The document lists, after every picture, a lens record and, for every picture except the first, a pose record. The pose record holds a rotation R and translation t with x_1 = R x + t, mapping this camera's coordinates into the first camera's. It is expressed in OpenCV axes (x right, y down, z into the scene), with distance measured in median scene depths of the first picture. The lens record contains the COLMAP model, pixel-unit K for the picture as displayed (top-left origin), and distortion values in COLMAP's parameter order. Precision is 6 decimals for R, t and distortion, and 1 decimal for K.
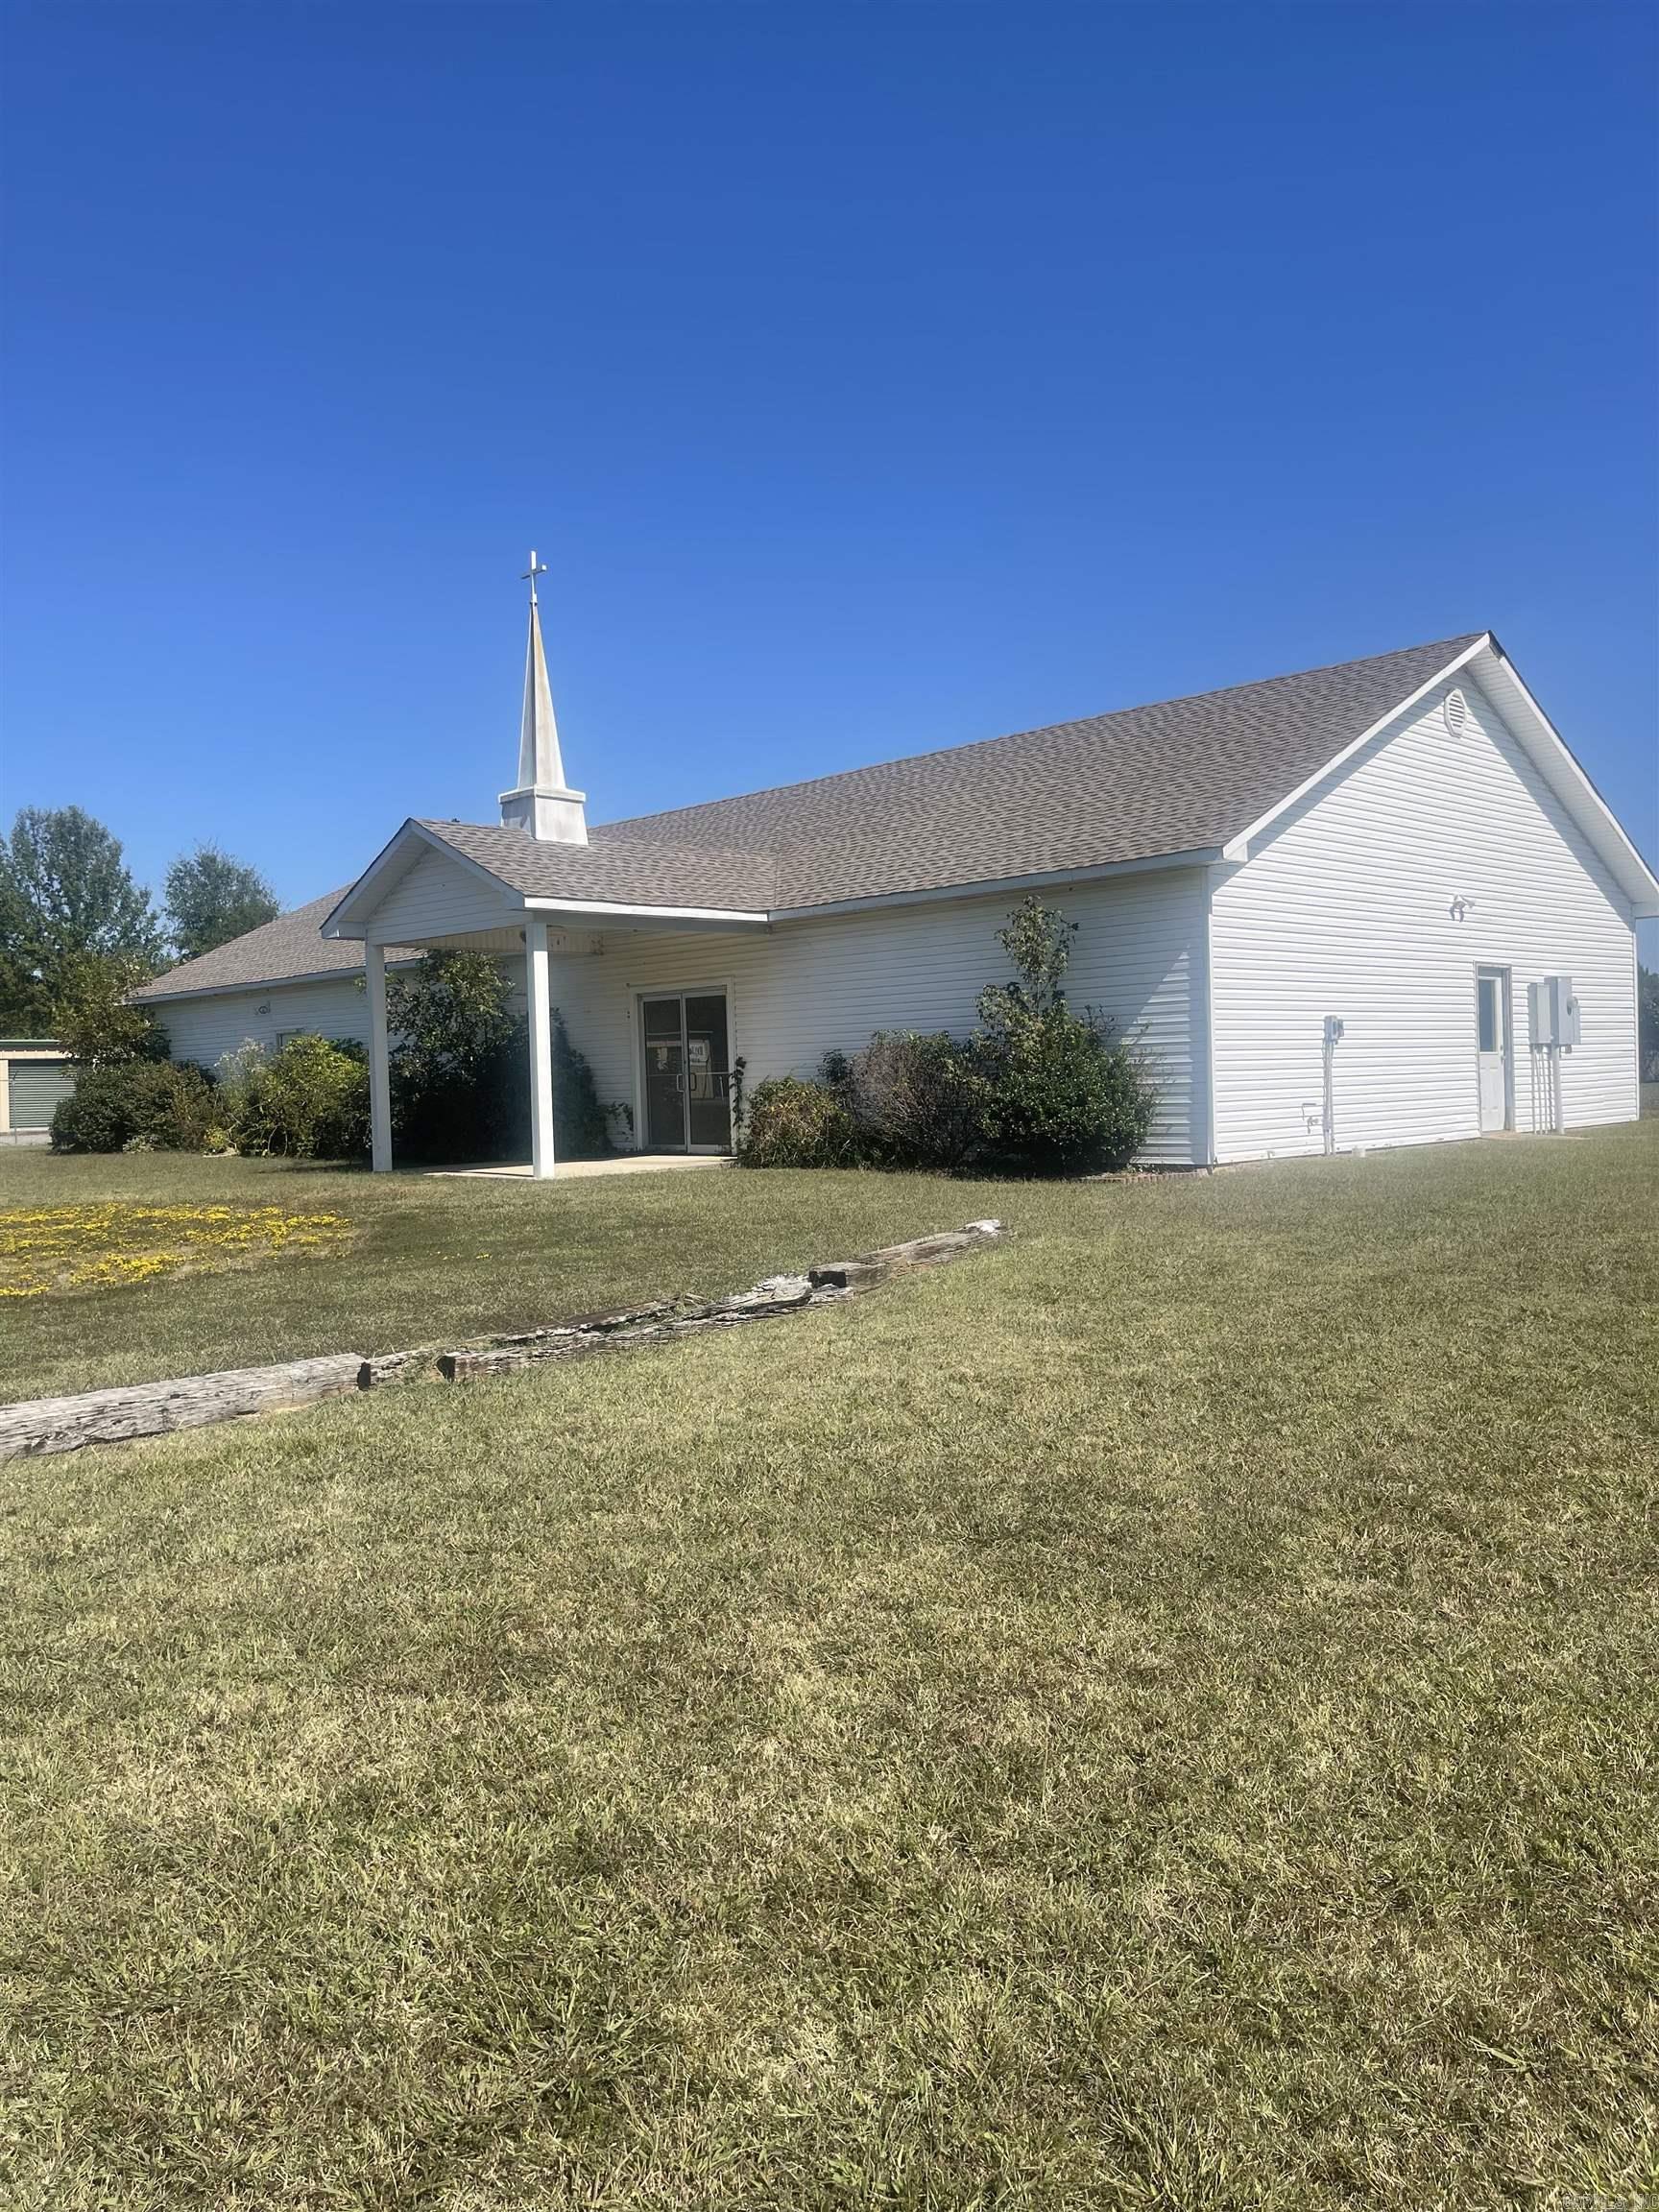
lens RADIAL K [[1677.4, 0, 830.5], [0, 1677.4, 1104.5], [0, 0, 1]] dist [-0.006505, -0.017093]
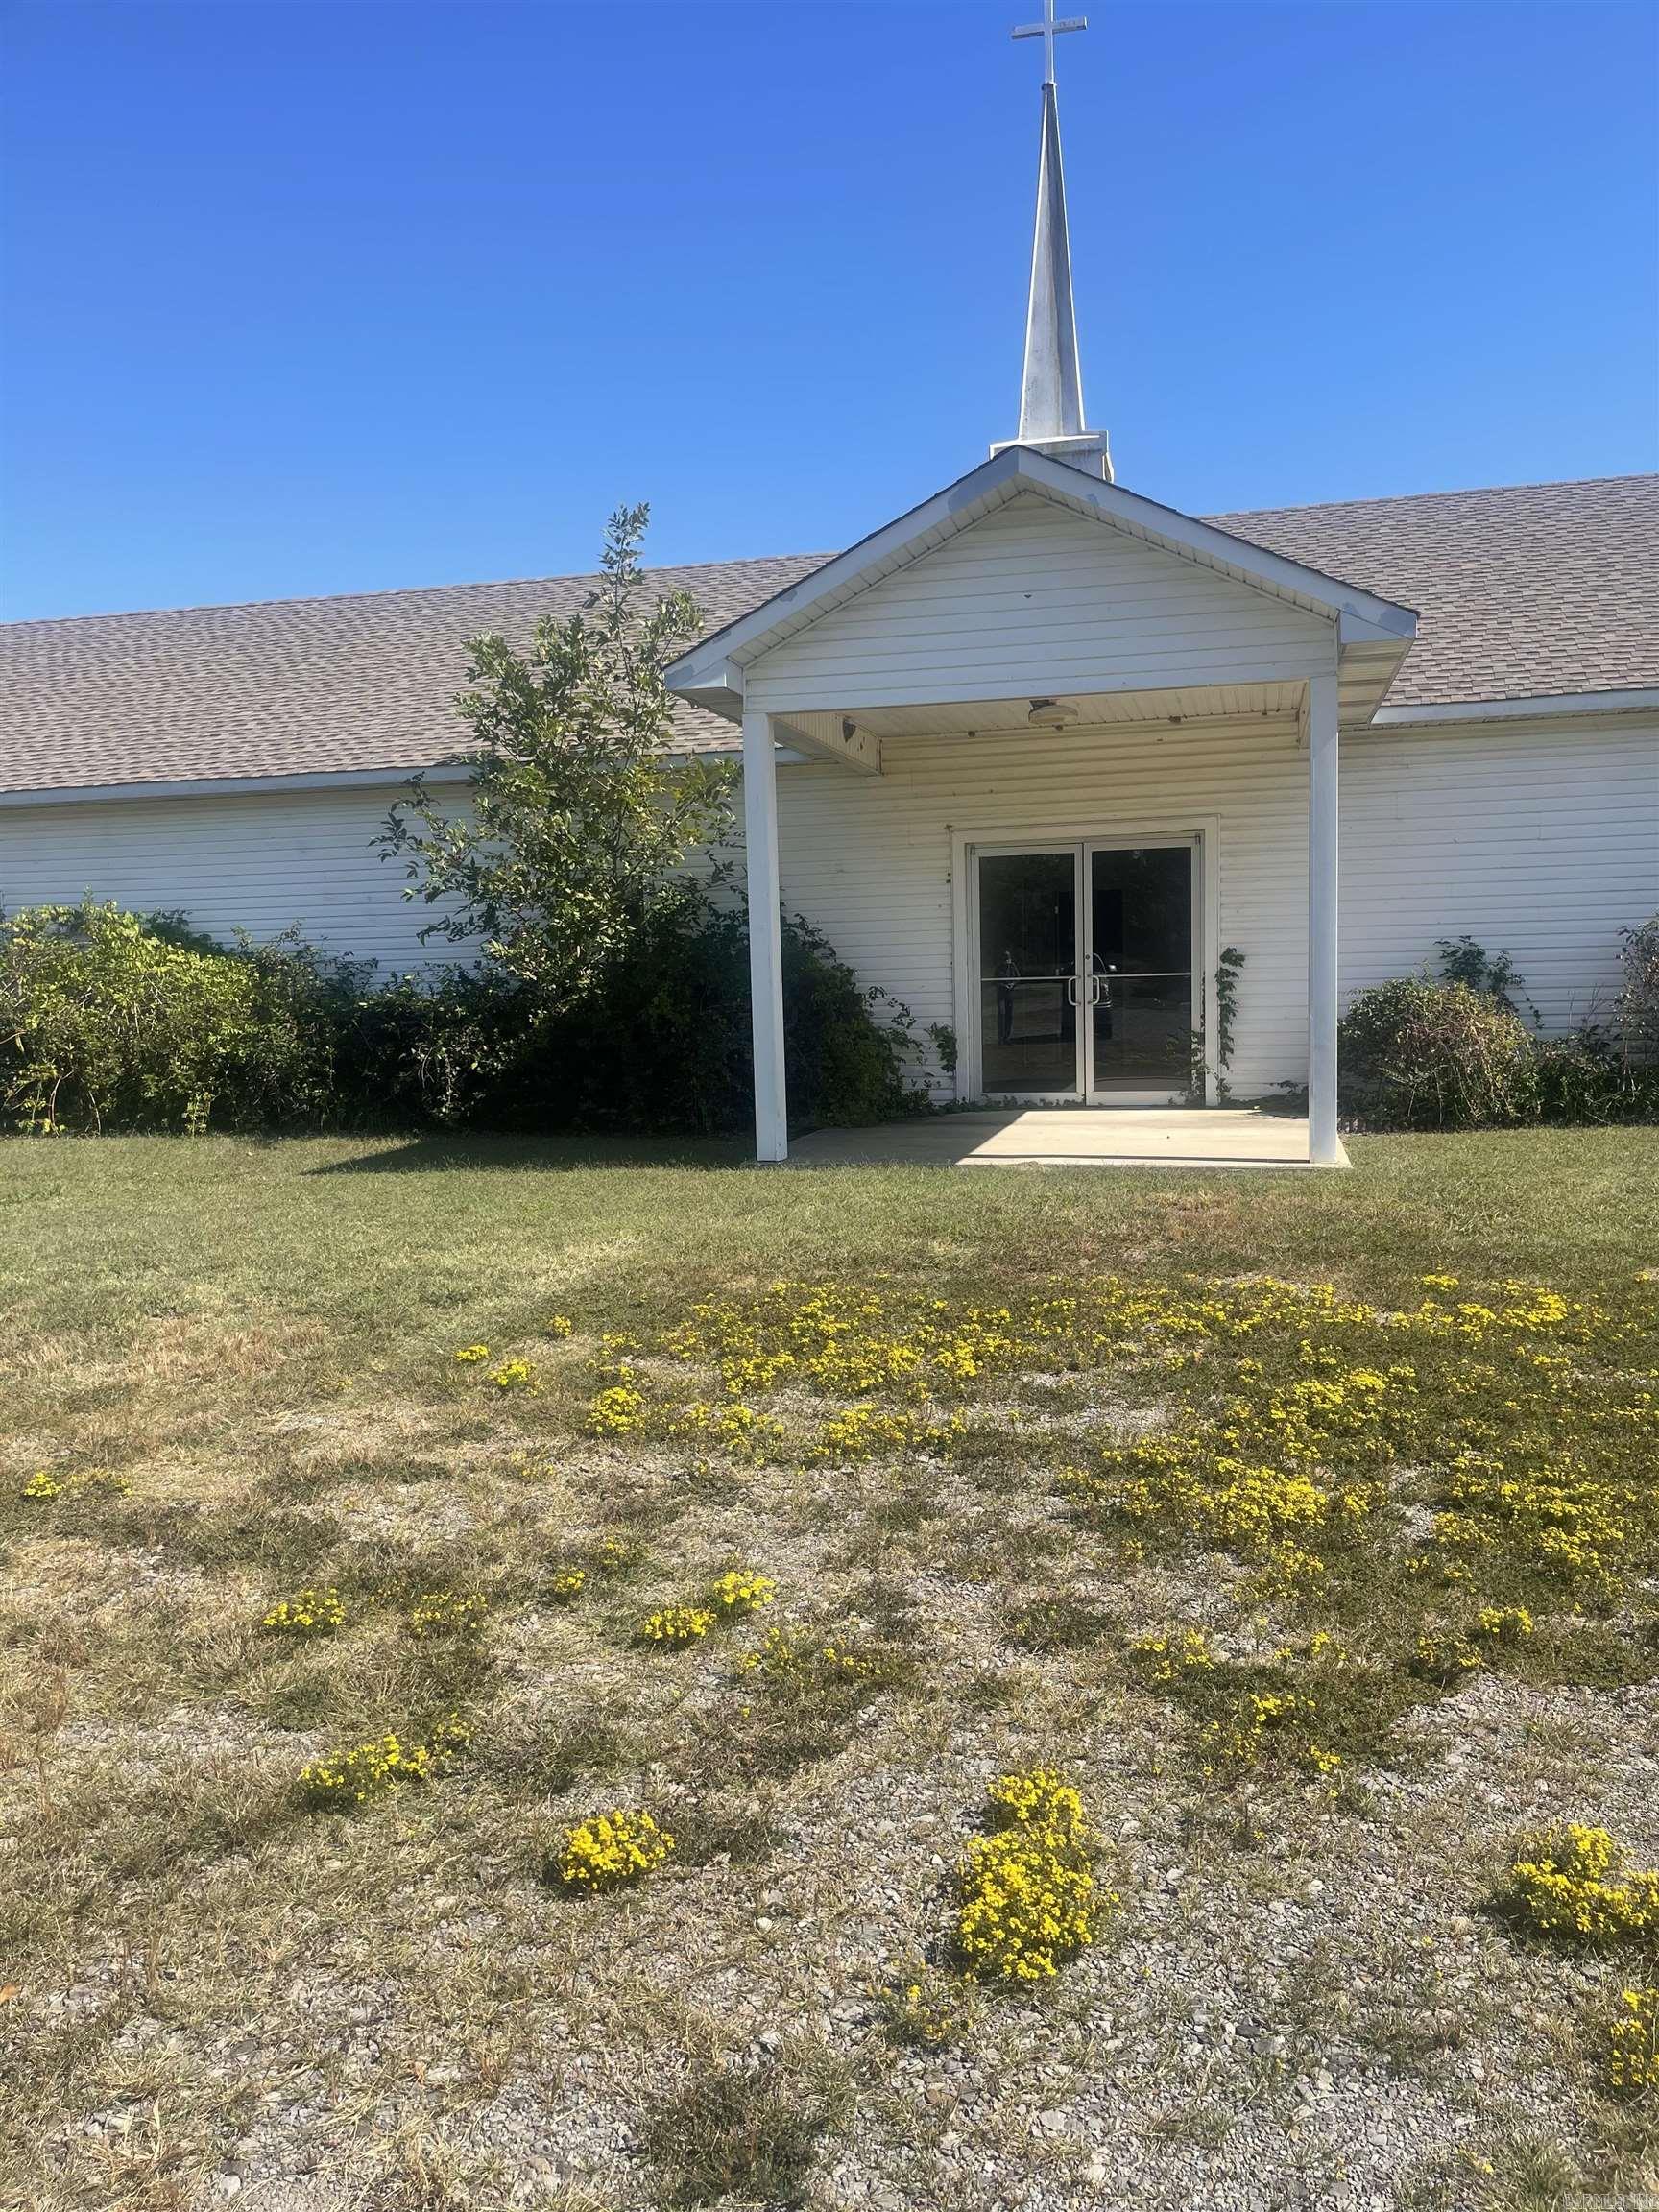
lens RADIAL K [[1677.4, 0, 829.1], [0, 1677.4, 1107.2], [0, 0, 1]] dist [-0.006505, -0.017093]
pose [[0.862552, -0.021308, 0.505520, -0.461645], [0.005259, 0.999436, 0.033154, 0.008359], [-0.505941, -0.025939, 0.862178, 0.508111]]
